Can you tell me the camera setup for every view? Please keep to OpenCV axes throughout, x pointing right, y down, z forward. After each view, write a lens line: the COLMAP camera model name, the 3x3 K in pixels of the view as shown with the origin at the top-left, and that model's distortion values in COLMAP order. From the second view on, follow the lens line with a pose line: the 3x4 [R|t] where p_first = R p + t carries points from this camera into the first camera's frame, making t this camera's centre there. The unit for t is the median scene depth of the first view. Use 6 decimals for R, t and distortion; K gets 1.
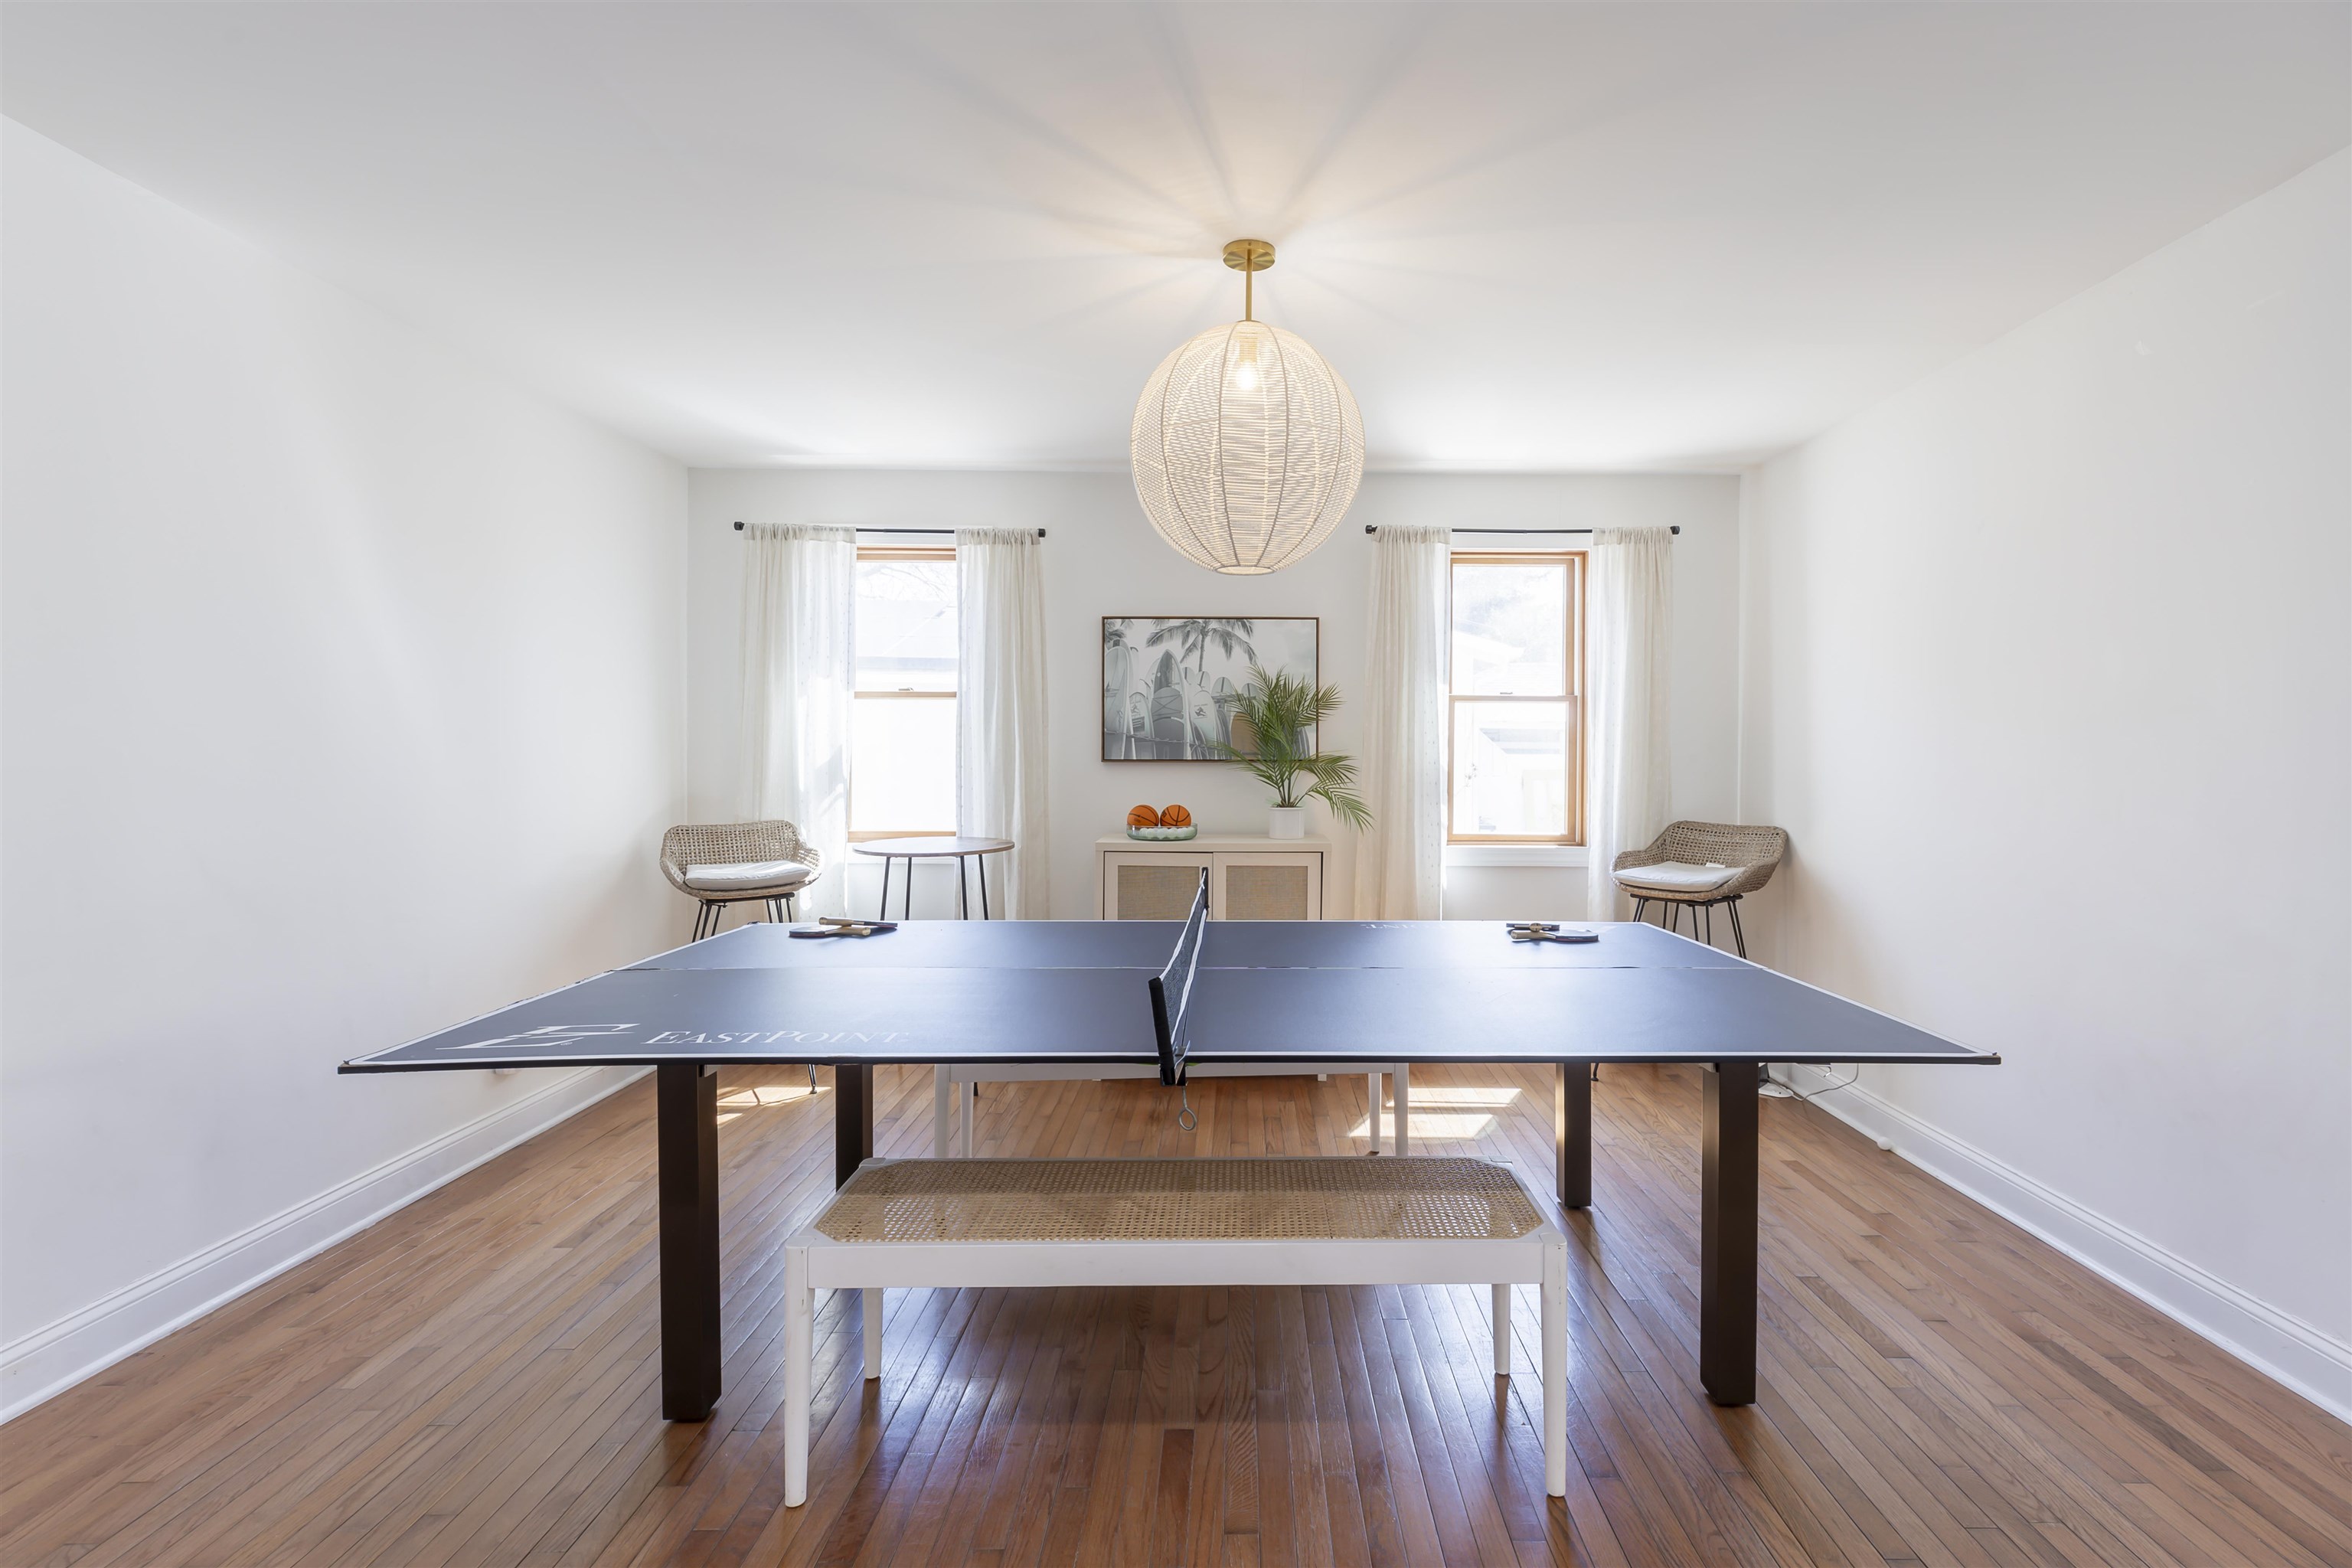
lens RADIAL K [[1086.3, 0, 1229.3], [0, 1086.3, 771.3], [0, 0, 1]] dist [0.004074, 0.000419]
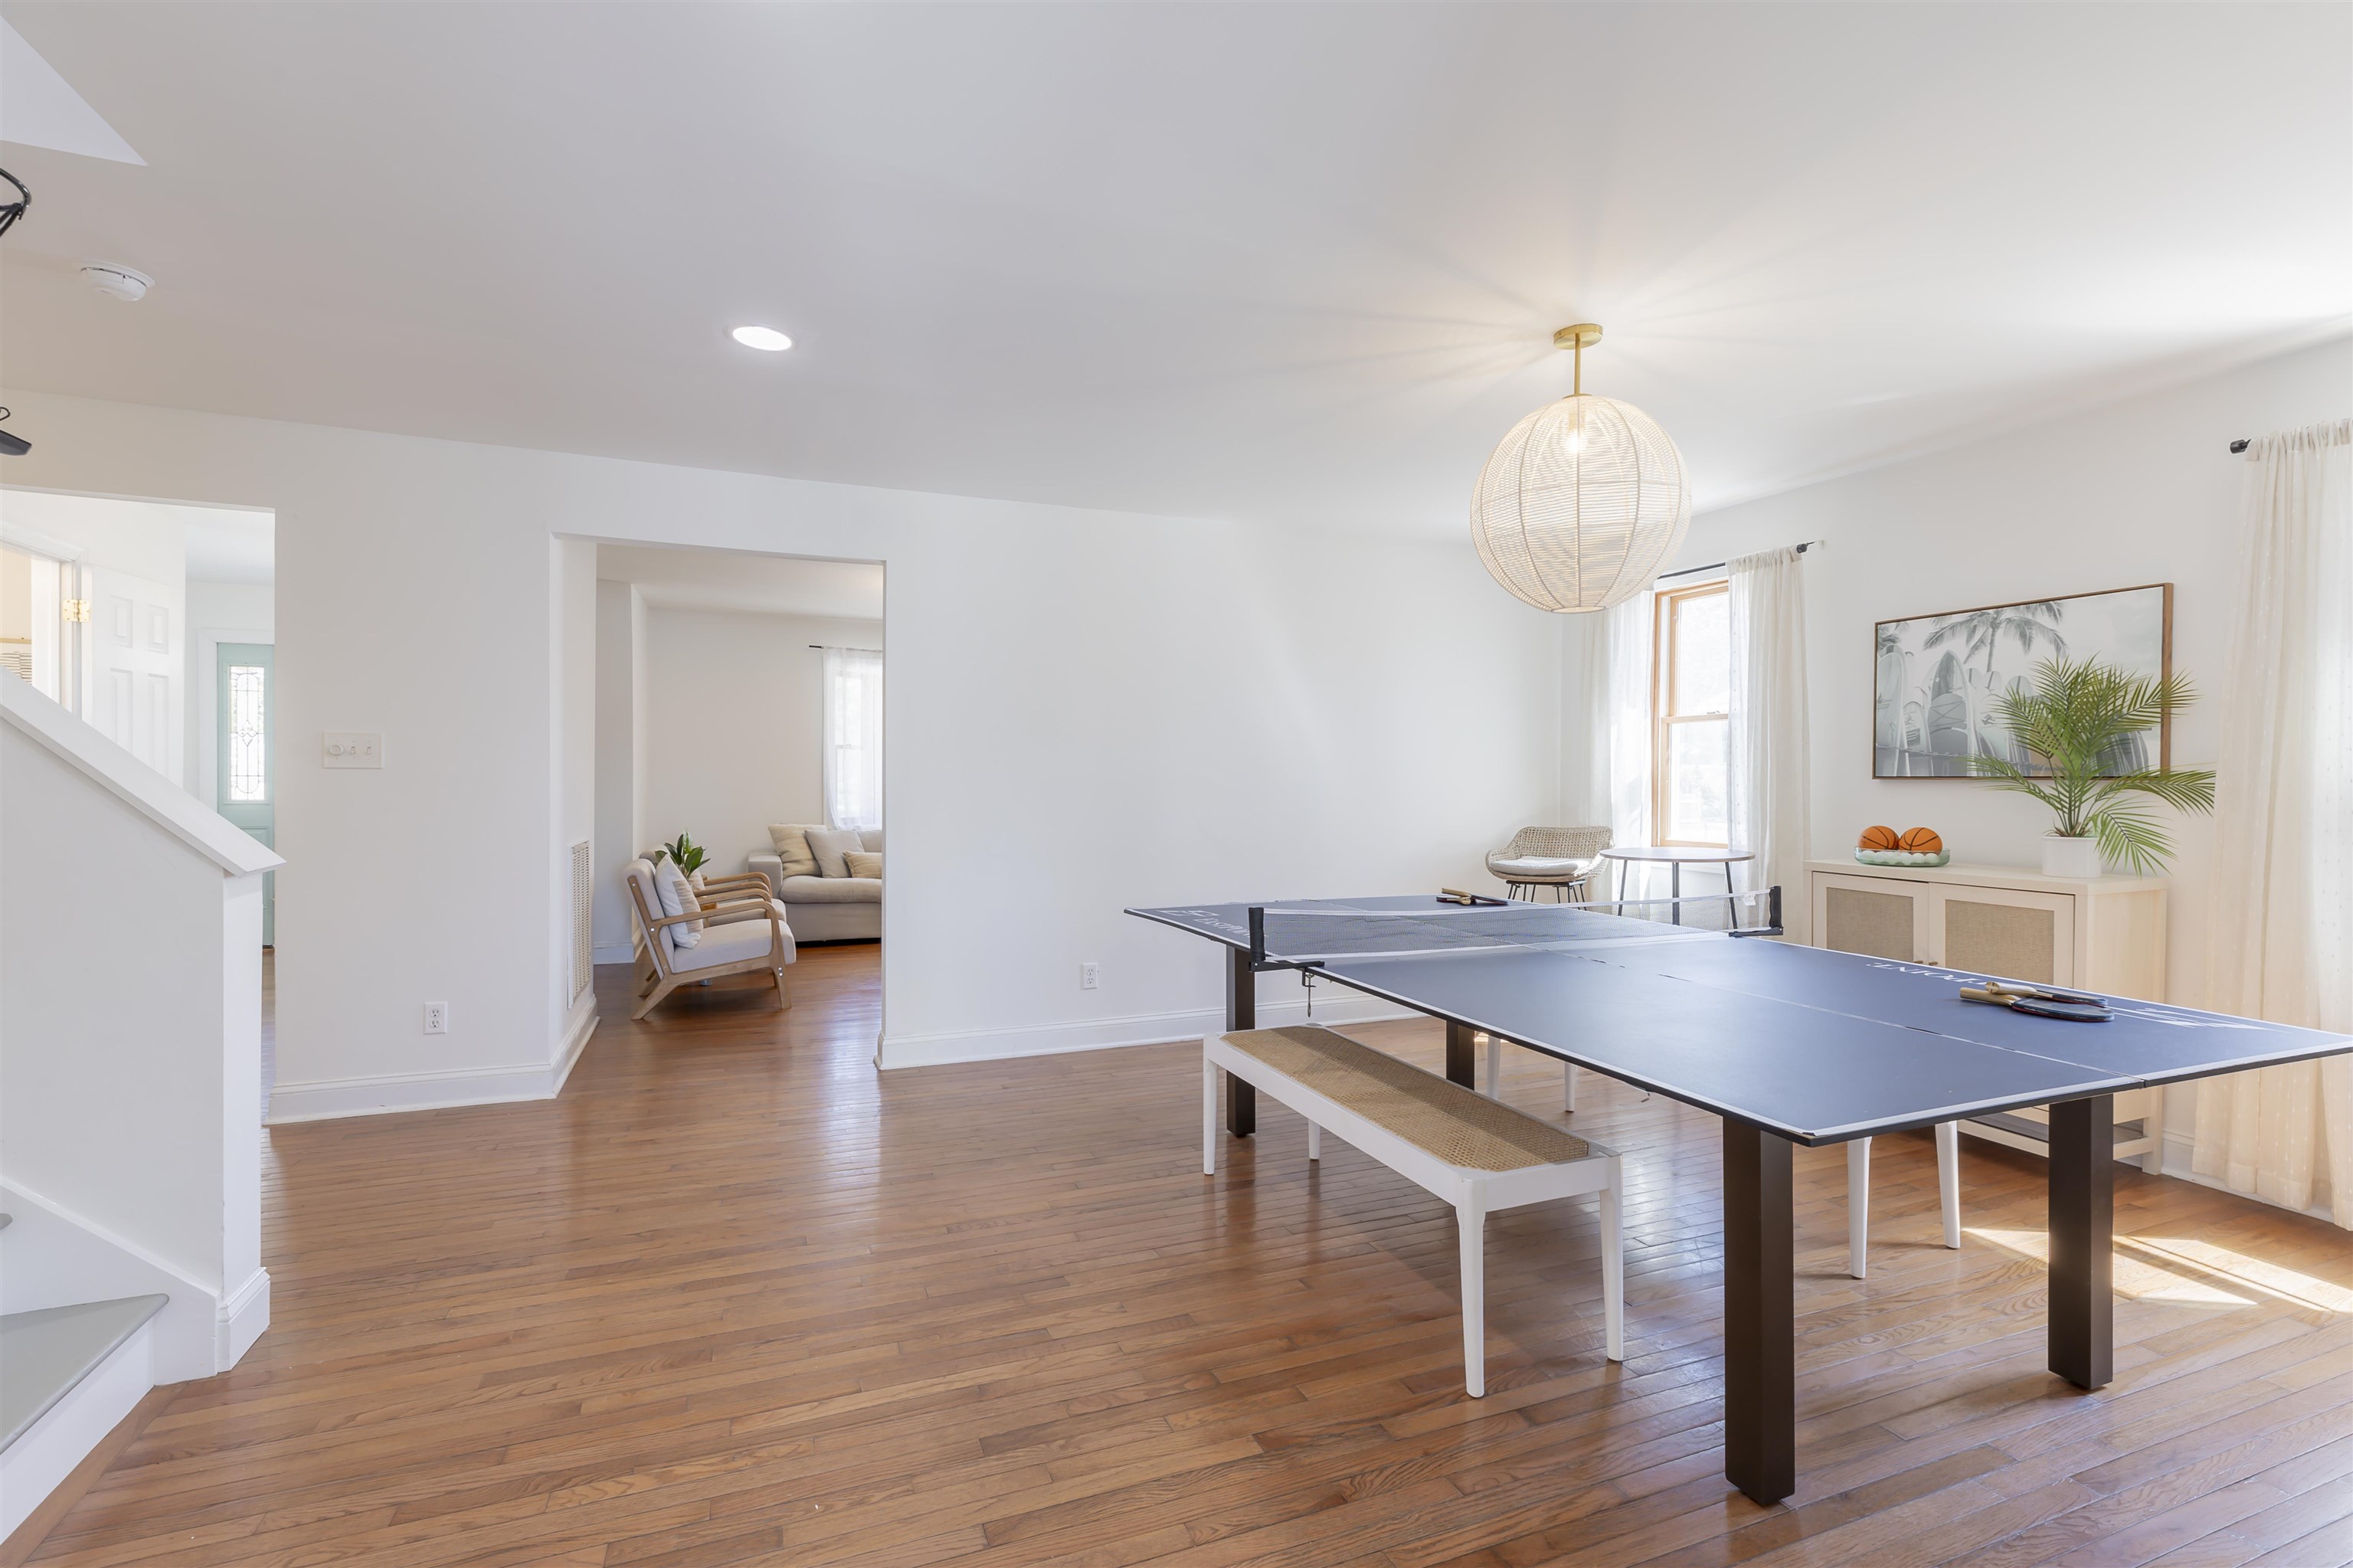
lens RADIAL K [[1051.2, 0, 1161.4], [0, 1051.2, 781.4], [0, 0, 1]] dist [0.002437, 0.000008]
pose [[0.356784, 0.002974, -0.934182, 0.516603], [-0.010531, 0.999944, -0.000838, 0.000559], [0.934127, 0.010137, 0.356796, 0.112379]]
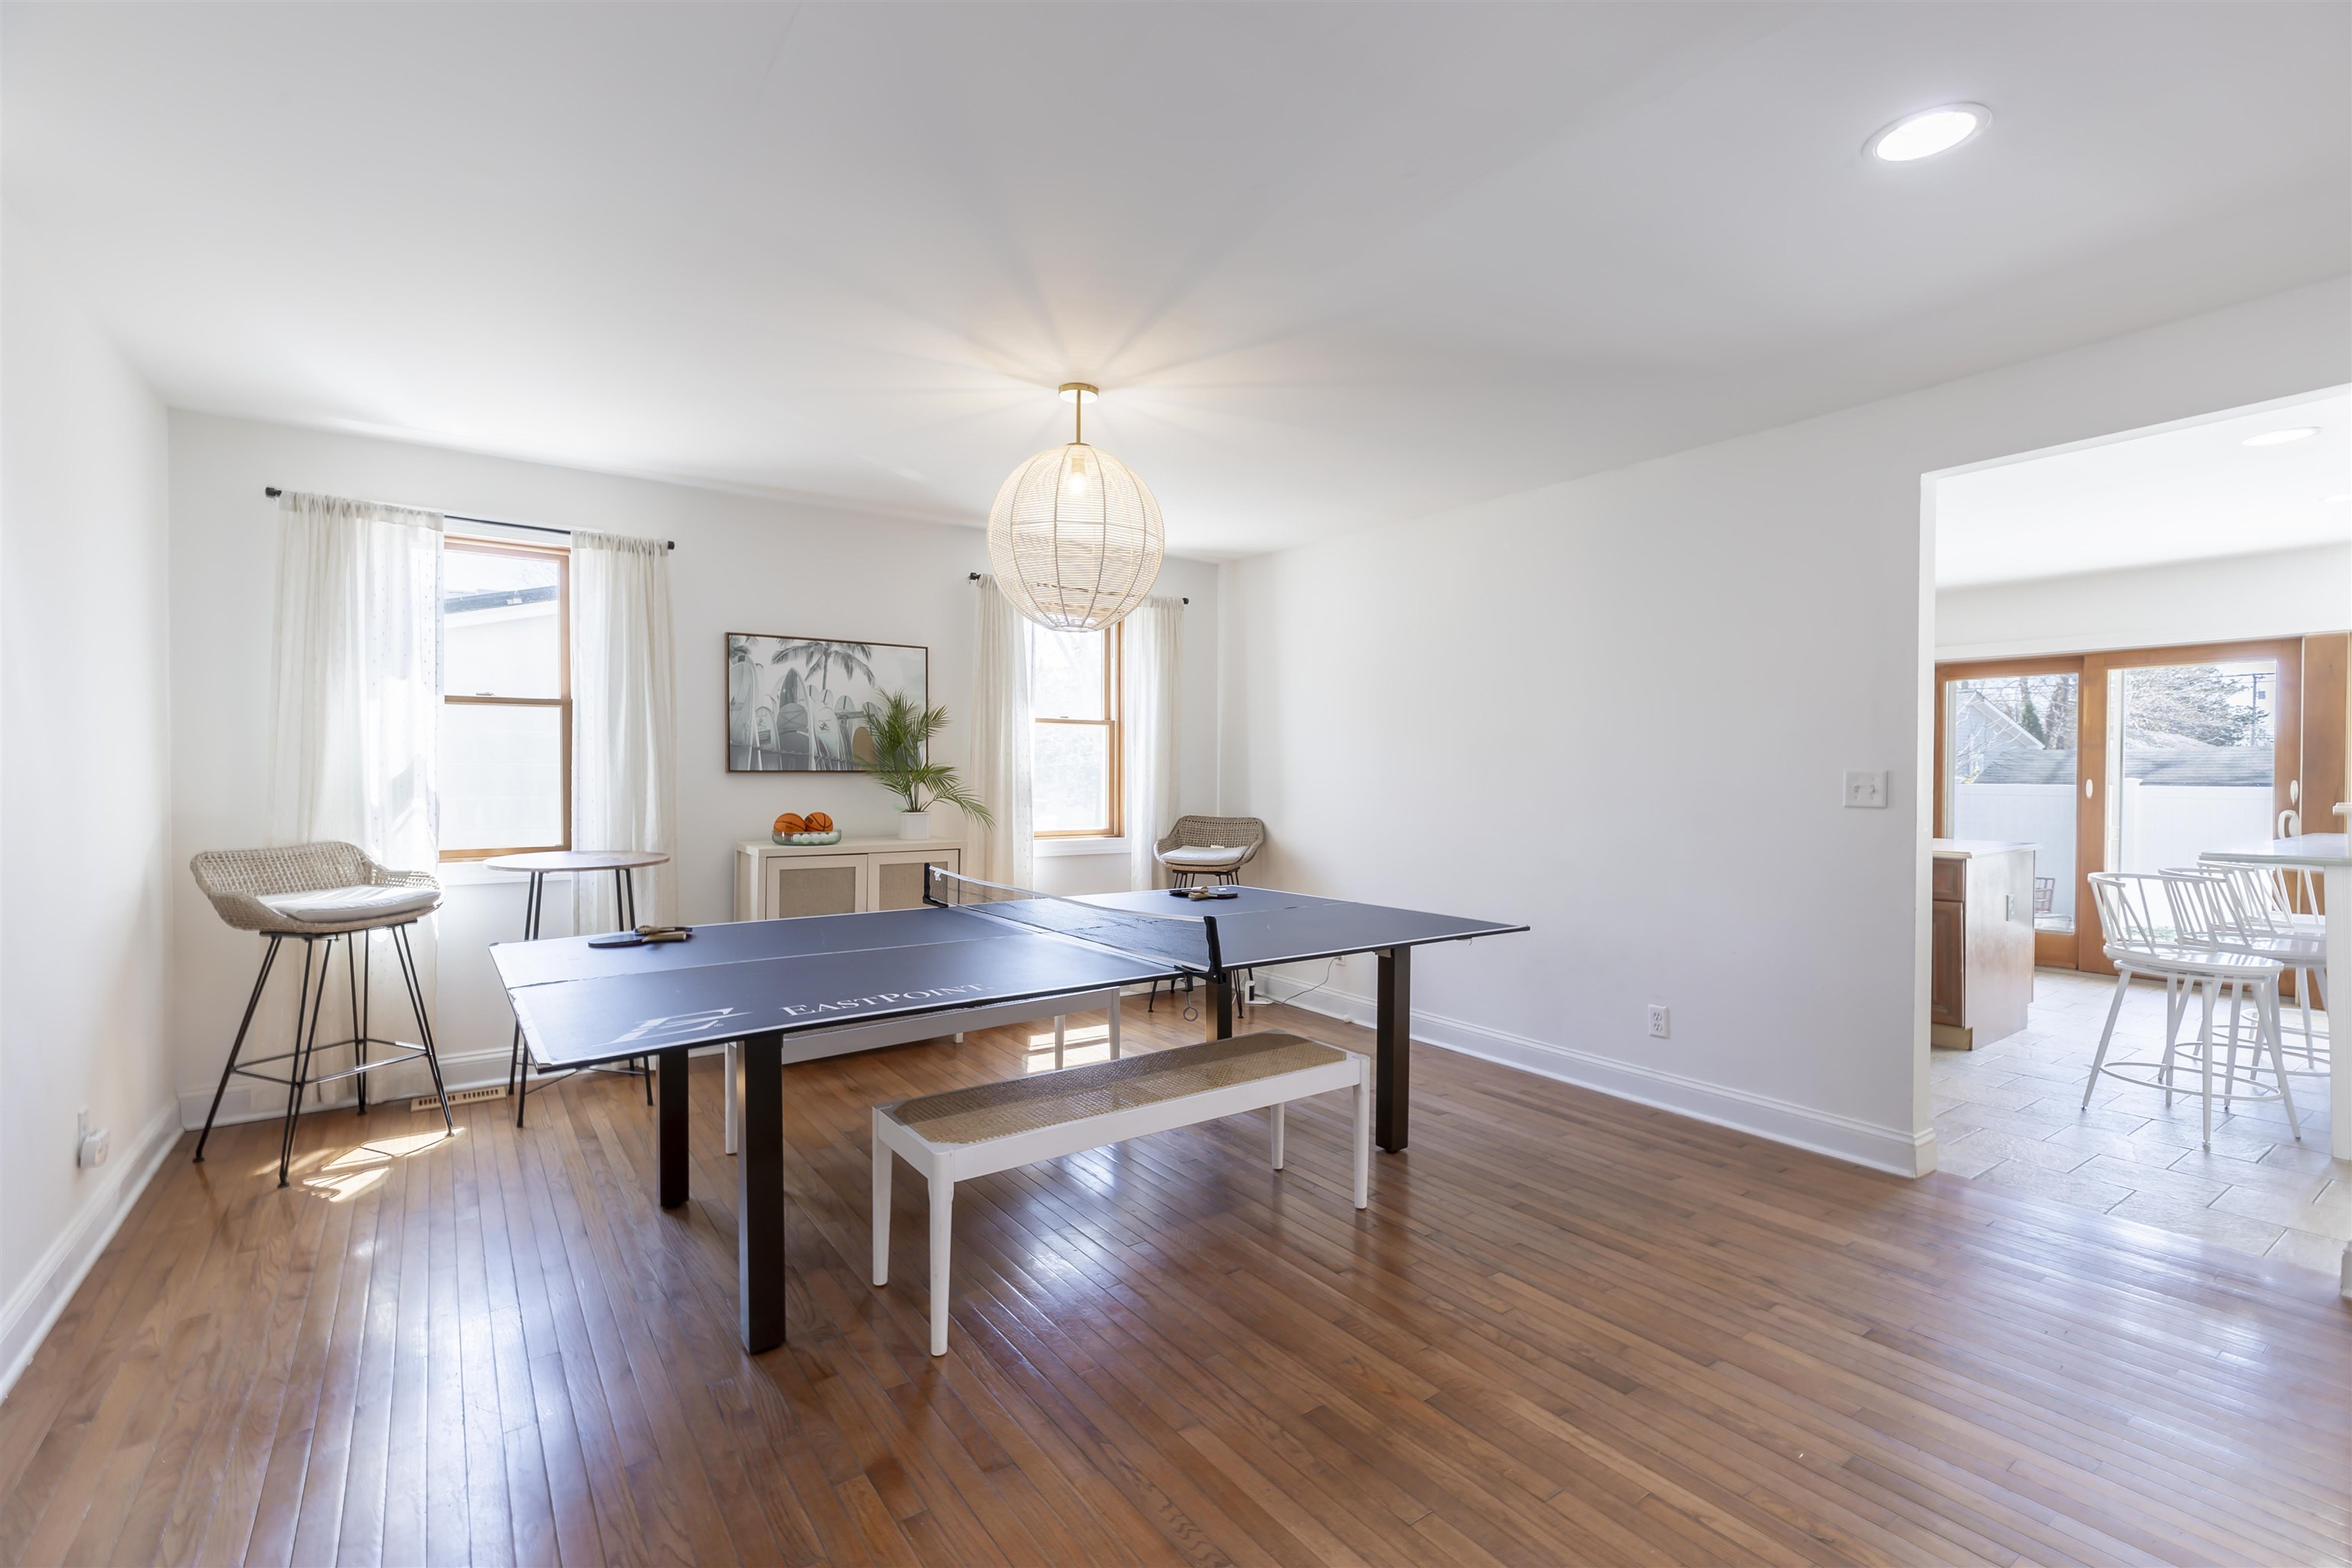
lens RADIAL K [[1050.7, 0, 1182.8], [0, 1050.7, 780.5], [0, 0, 1]] dist [0.002437, 0.000008]
pose [[0.817453, -0.005338, 0.575971, -0.346013], [0.004146, 0.999986, 0.003383, -0.002864], [-0.575981, -0.000377, 0.817463, -0.069186]]
